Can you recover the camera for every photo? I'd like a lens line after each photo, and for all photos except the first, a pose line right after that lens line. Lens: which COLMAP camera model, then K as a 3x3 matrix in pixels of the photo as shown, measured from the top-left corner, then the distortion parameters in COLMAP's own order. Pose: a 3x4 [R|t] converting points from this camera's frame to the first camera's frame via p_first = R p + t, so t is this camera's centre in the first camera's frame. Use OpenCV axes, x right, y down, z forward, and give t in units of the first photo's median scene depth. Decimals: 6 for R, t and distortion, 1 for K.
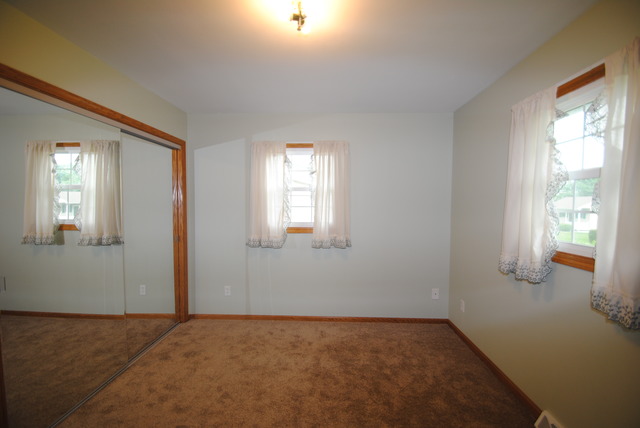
lens RADIAL K [[283.1, 0, 322.1], [0, 283.1, 215.8], [0, 0, 1]] dist [-0.001924, -0.005527]
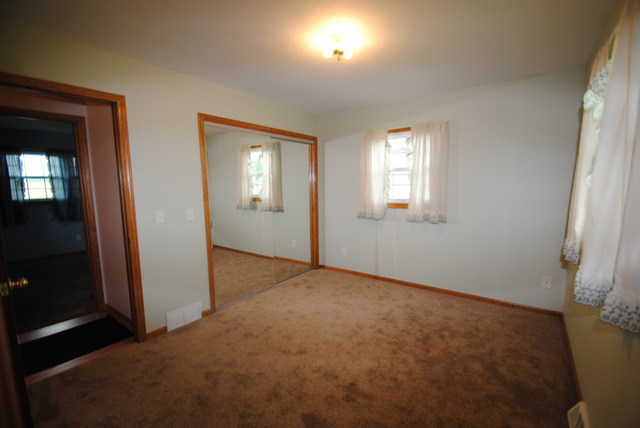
lens RADIAL K [[283.1, 0, 319.7], [0, 283.1, 216.2], [0, 0, 1]] dist [-0.001924, -0.005527]
pose [[0.824150, 0.052102, -0.563970, 0.313387], [-0.011068, 0.997051, 0.075937, 0.010289], [0.566264, -0.056341, 0.822296, -0.125214]]
